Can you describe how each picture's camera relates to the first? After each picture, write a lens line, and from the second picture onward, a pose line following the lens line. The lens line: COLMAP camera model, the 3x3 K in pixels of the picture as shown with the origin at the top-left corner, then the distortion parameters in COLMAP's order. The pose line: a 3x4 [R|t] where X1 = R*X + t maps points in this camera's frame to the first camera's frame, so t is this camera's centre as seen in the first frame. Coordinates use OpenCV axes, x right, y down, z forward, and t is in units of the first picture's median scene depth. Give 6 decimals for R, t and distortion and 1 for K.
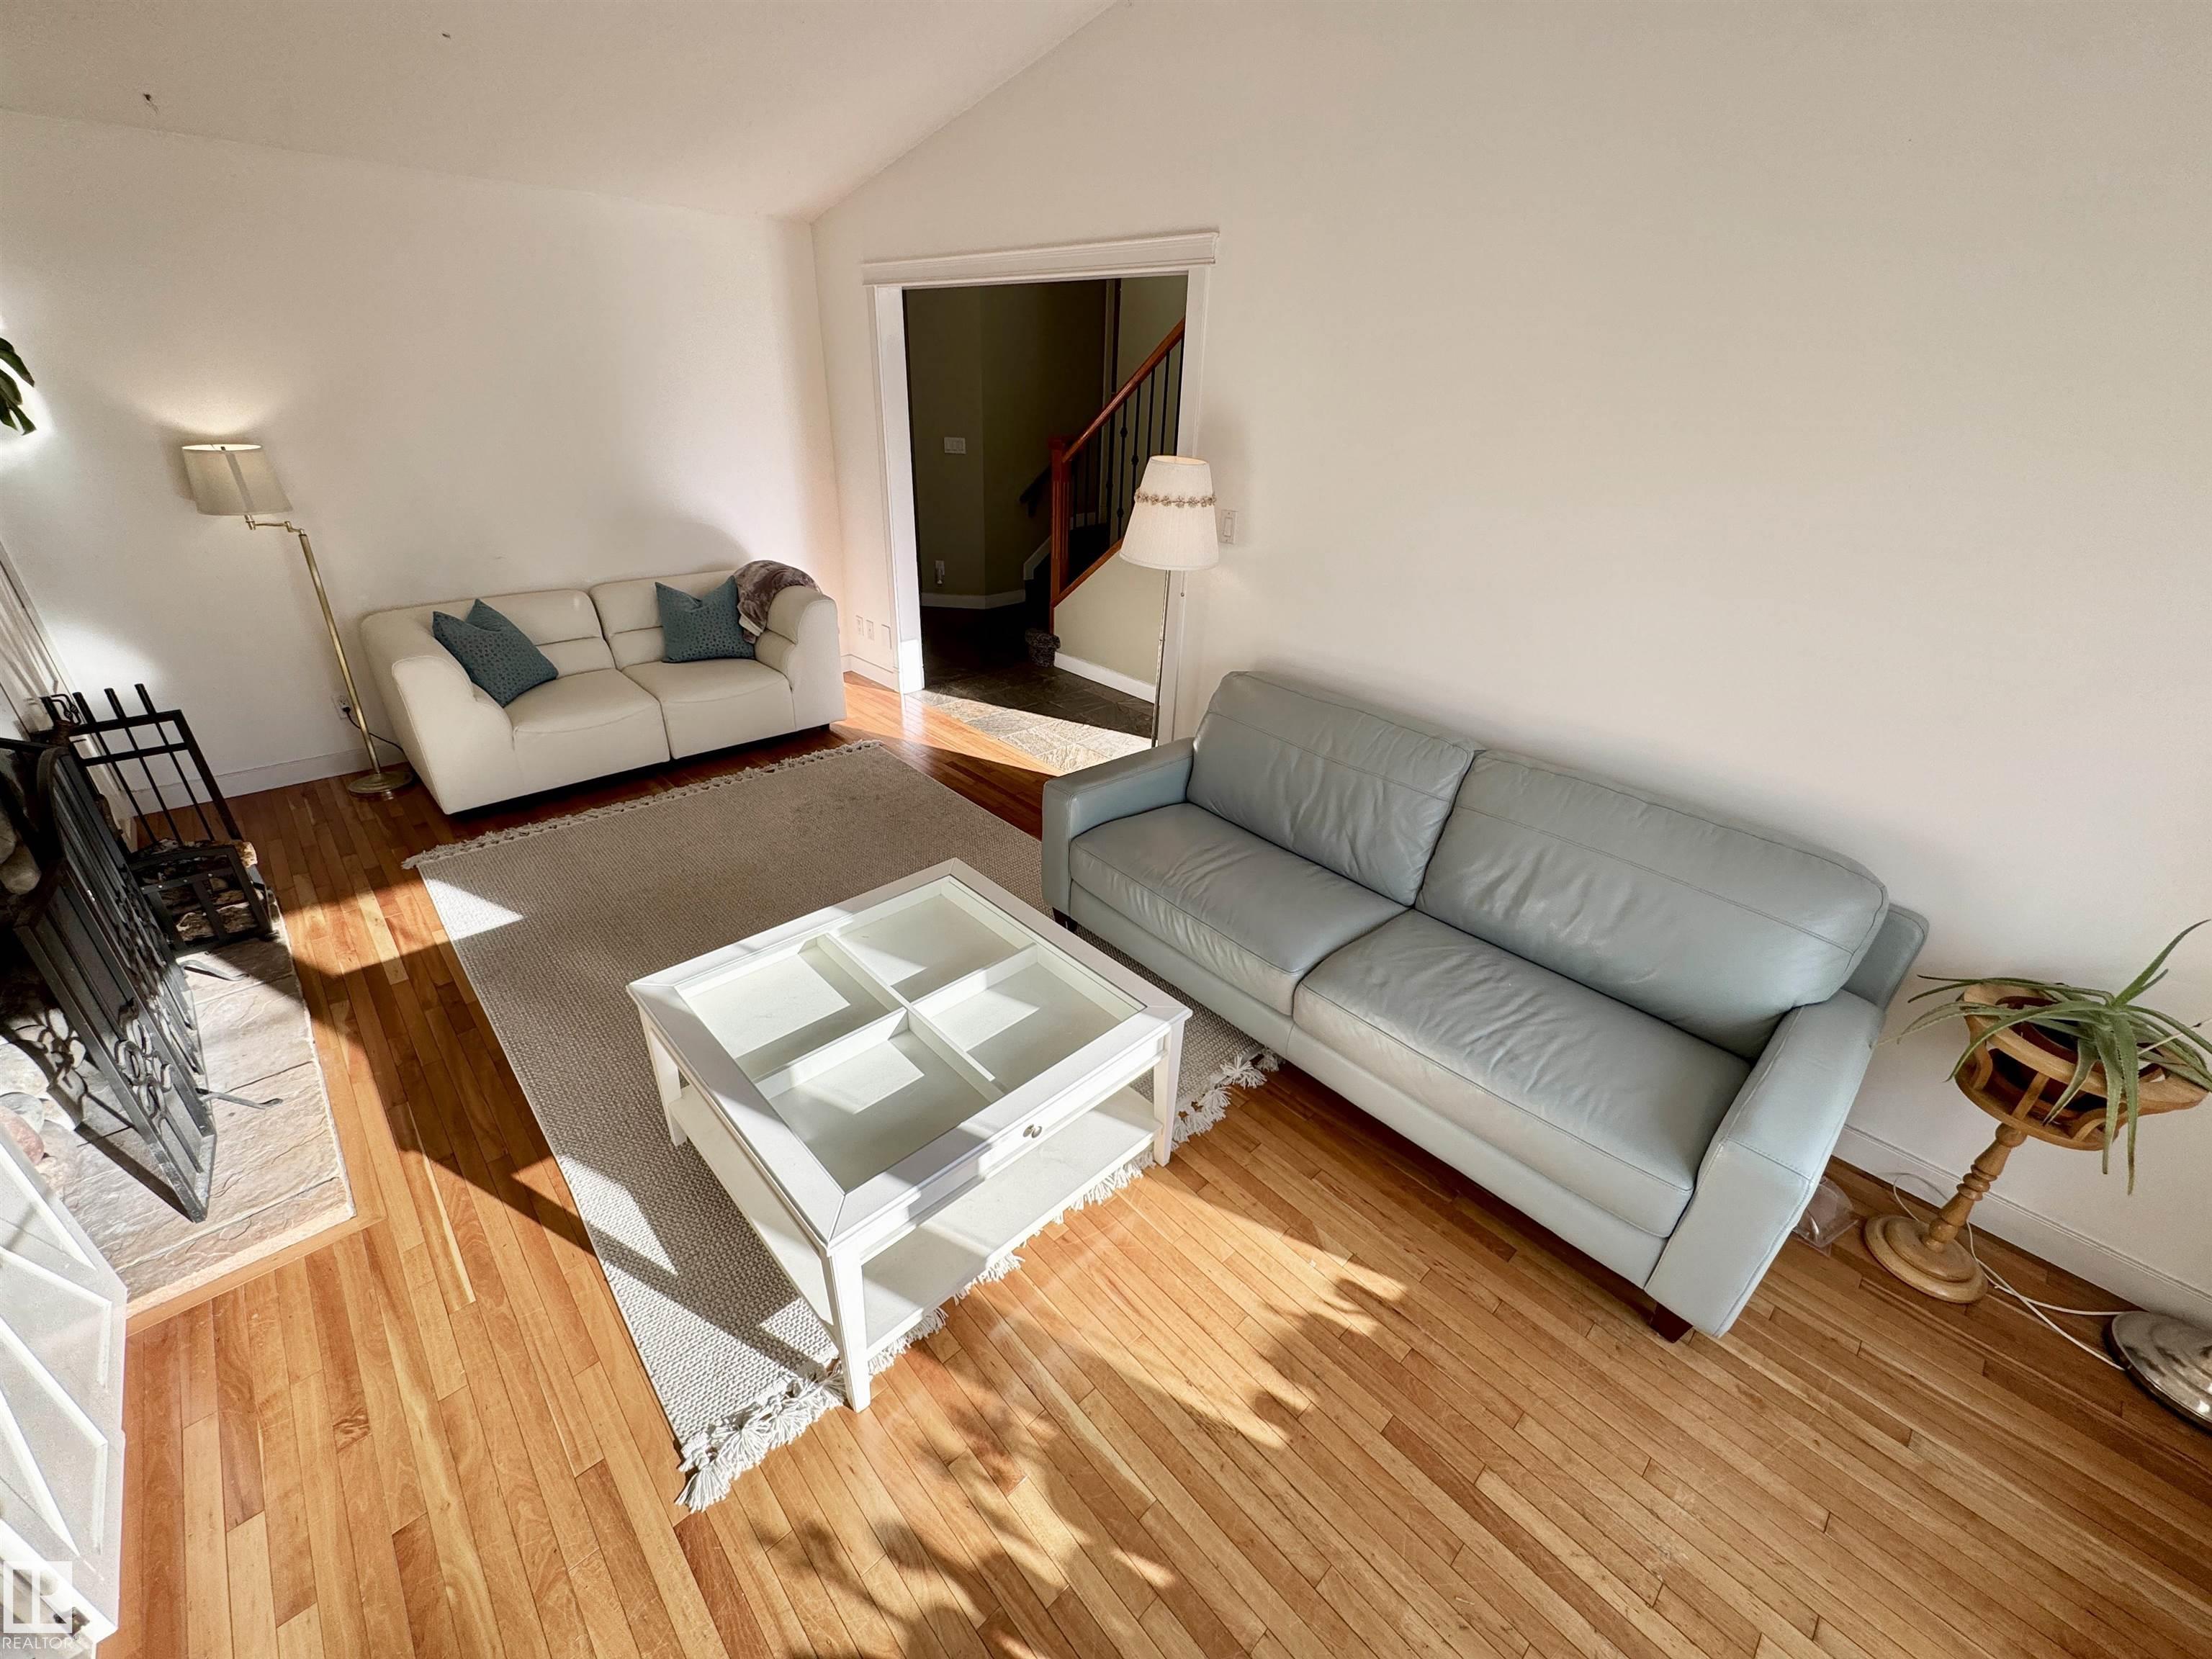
lens RADIAL K [[882.9, 0, 1104.3], [0, 882.9, 829.8], [0, 0, 1]] dist [-0.001864, 0.000013]
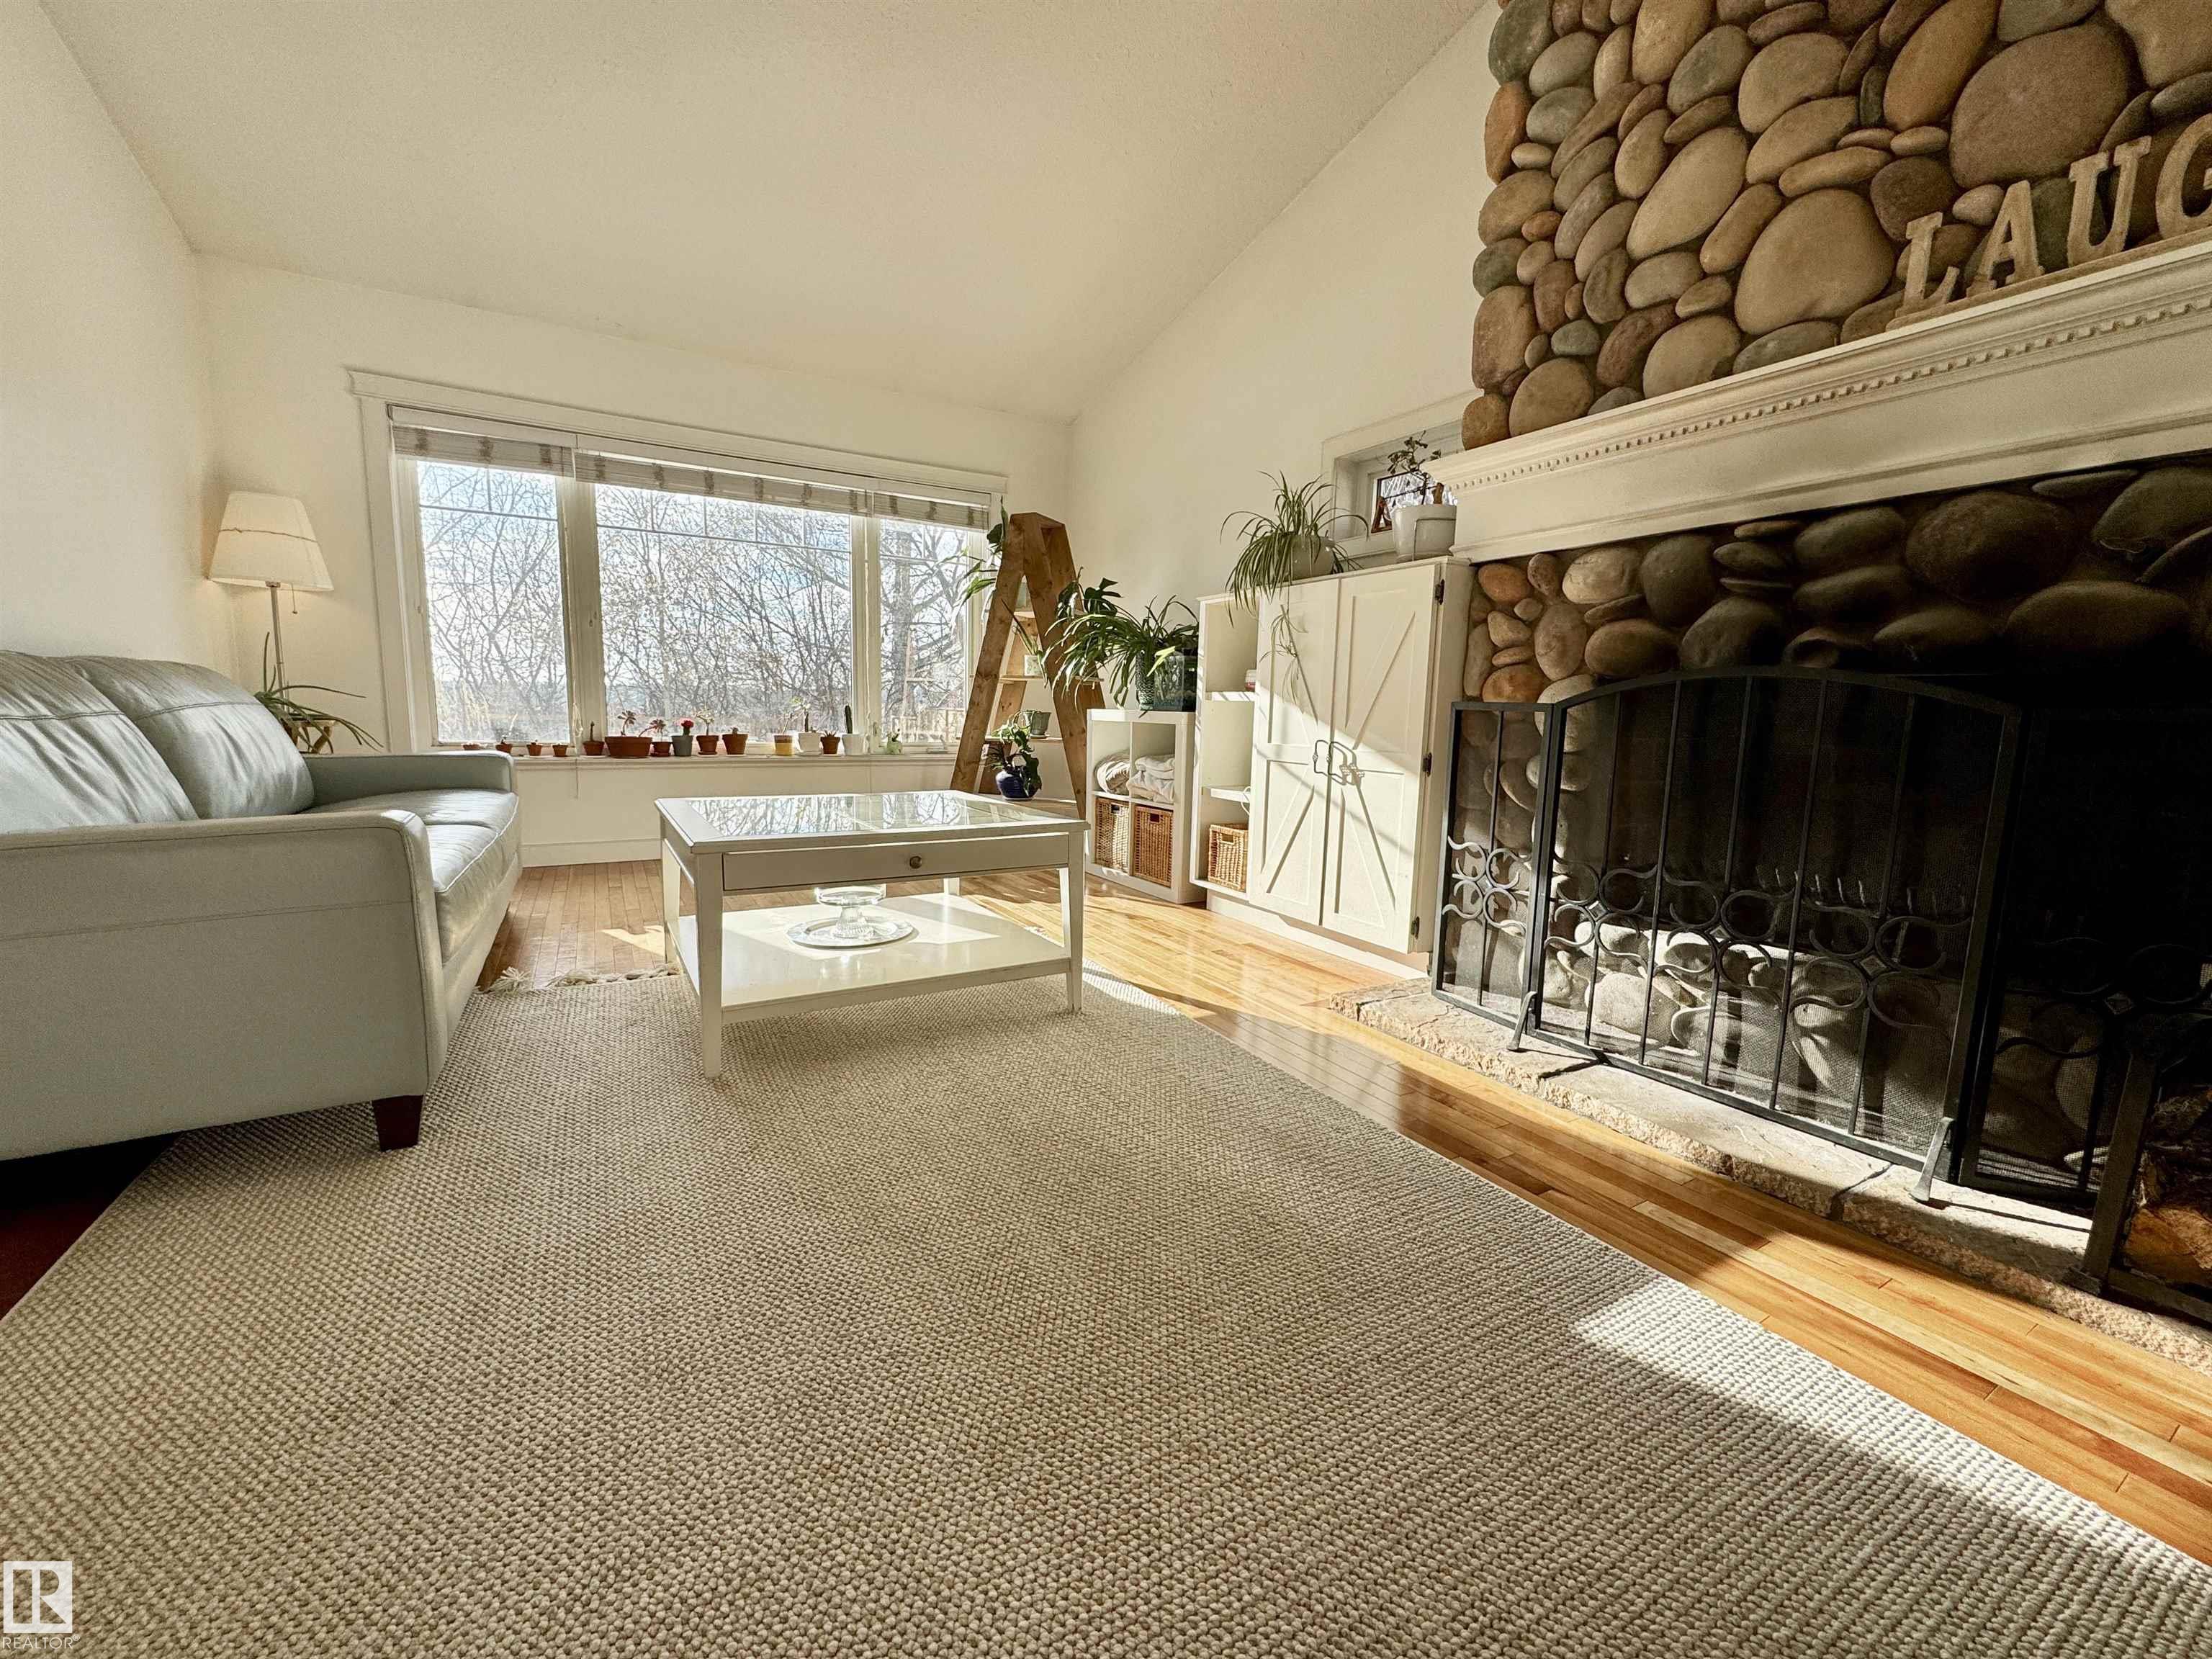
lens RADIAL K [[882.9, 0, 1103.9], [0, 882.9, 827.1], [0, 0, 1]] dist [-0.001864, 0.000013]
pose [[-0.971409, -0.091066, 0.219253, -0.608362], [0.053704, 0.815286, 0.576562, -0.345549], [-0.231260, 0.571852, -0.787086, 1.419338]]
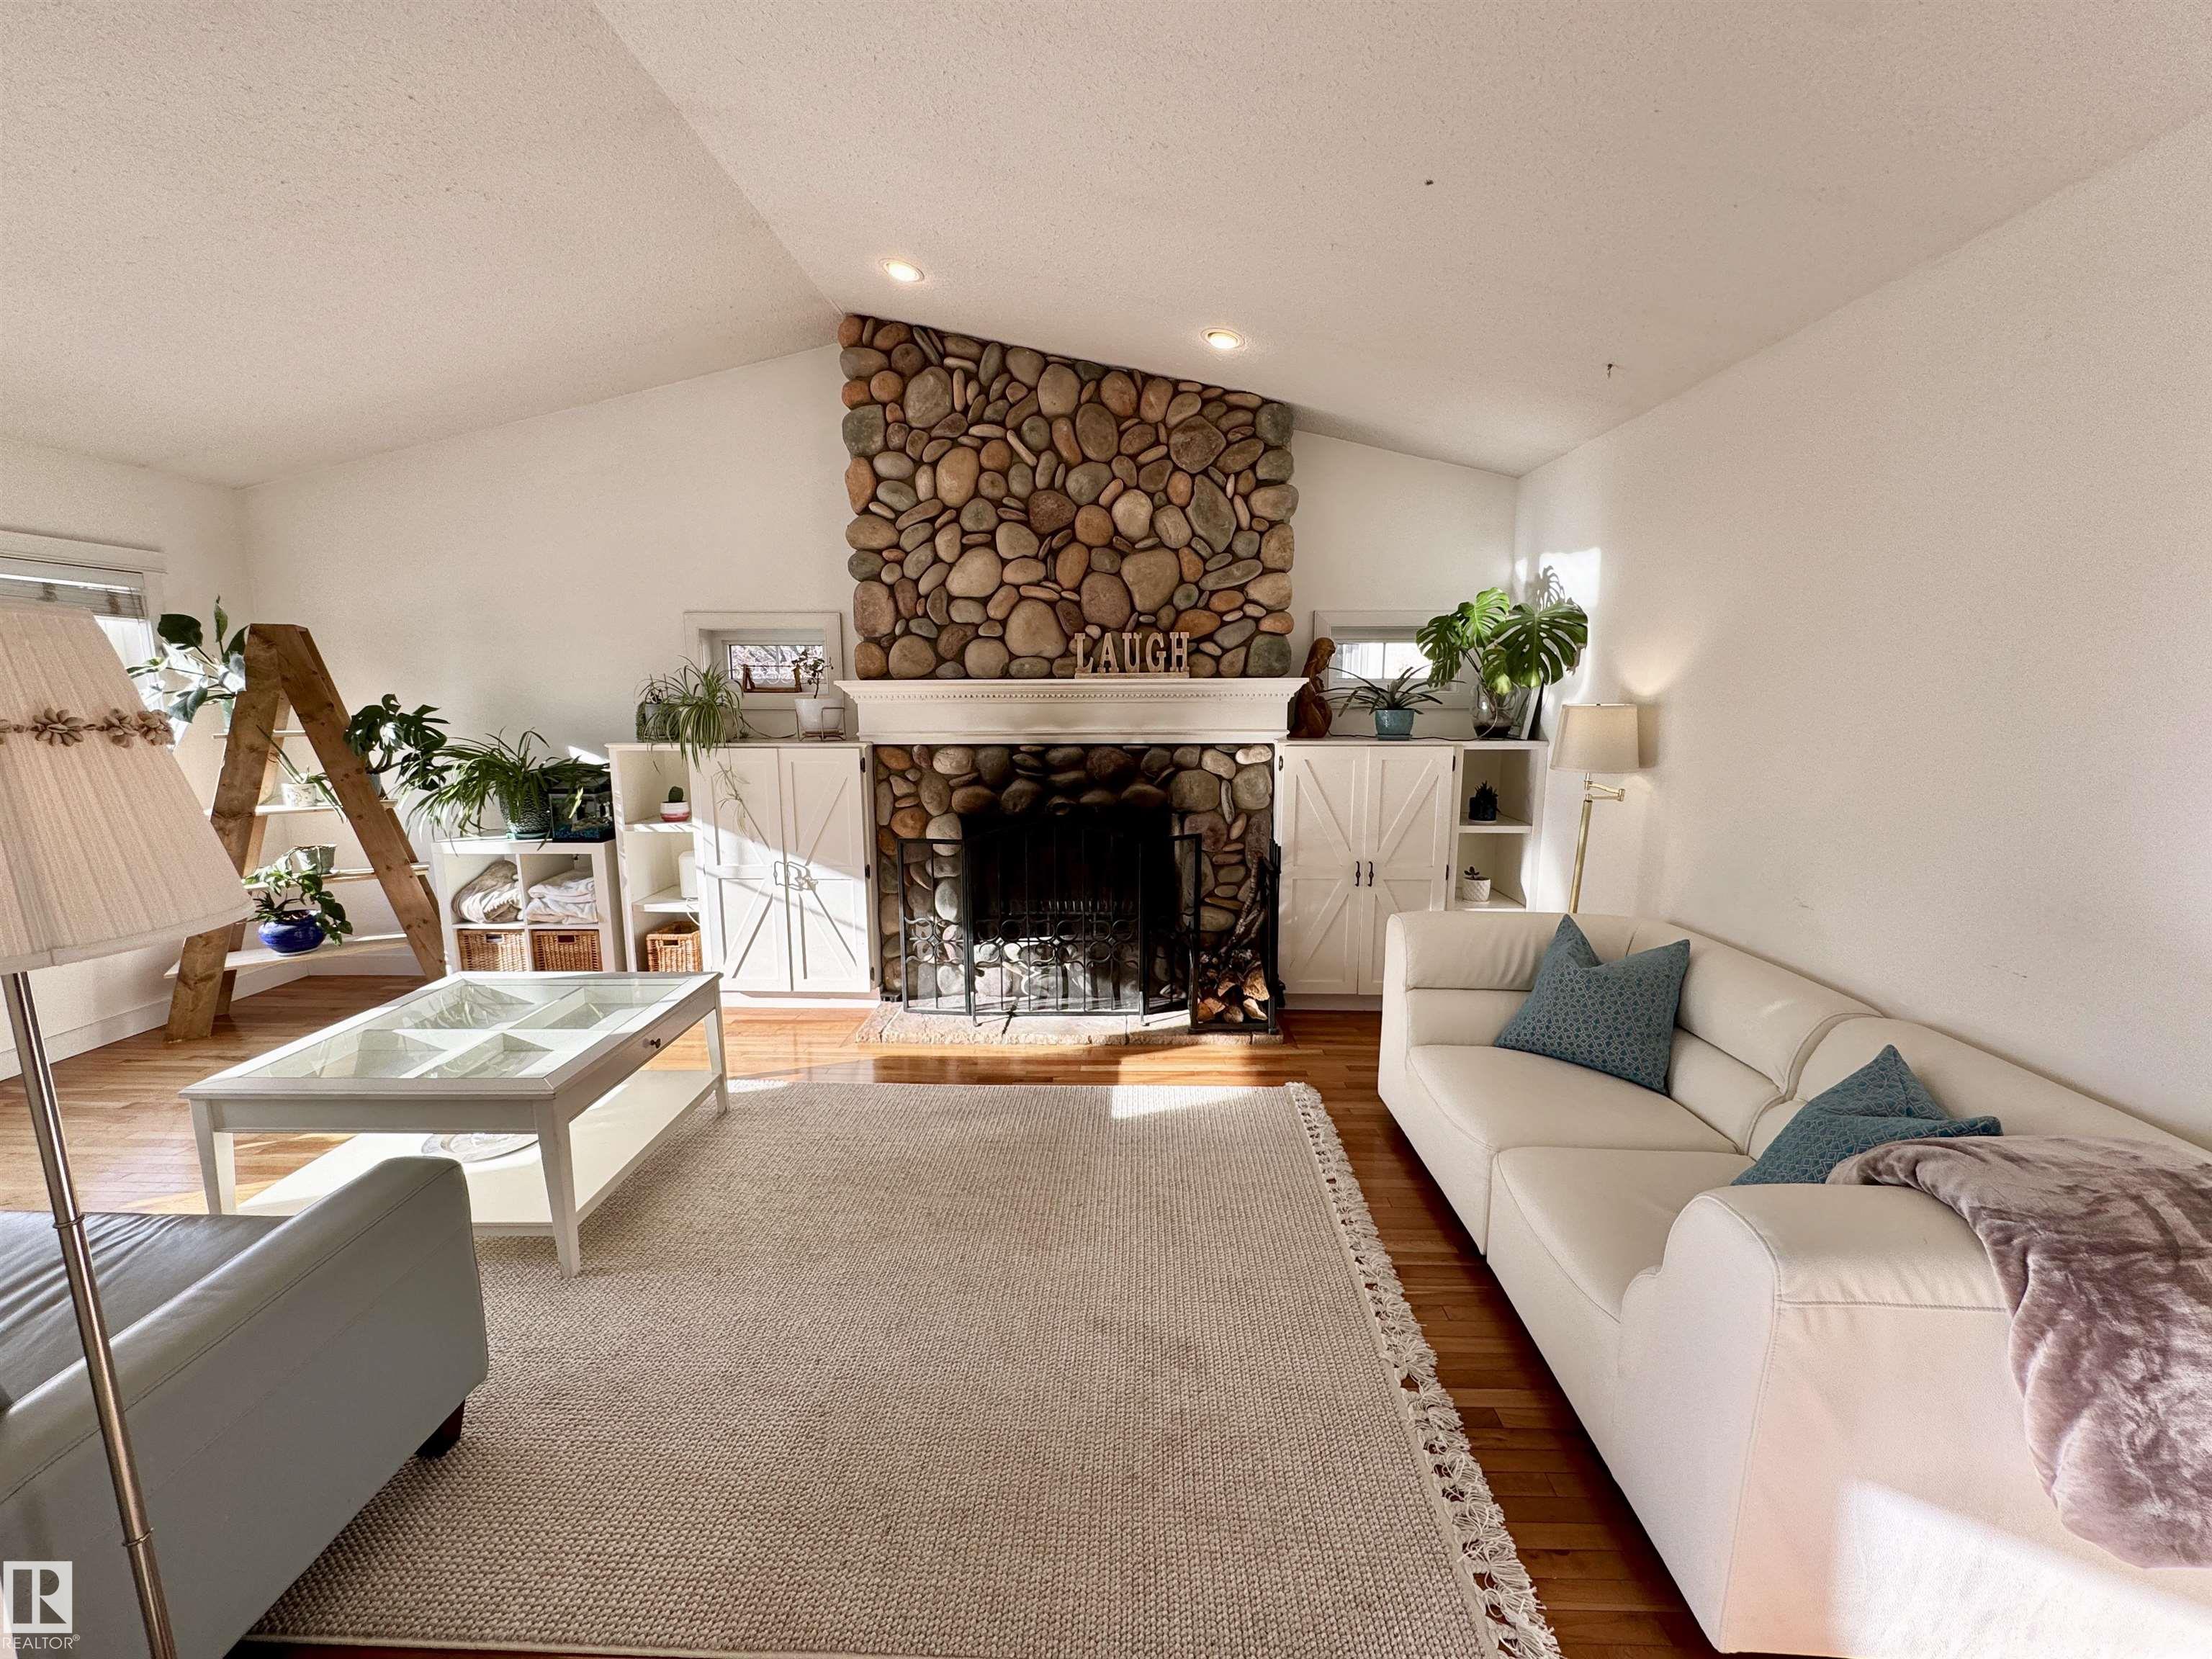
lens RADIAL K [[882.9, 0, 1104.1], [0, 882.9, 826.8], [0, 0, 1]] dist [-0.001864, 0.000013]
pose [[-0.706265, 0.070916, -0.704387, 0.028461], [-0.352326, 0.827794, 0.436606, -0.689371], [0.614049, 0.556533, -0.559656, 1.592405]]
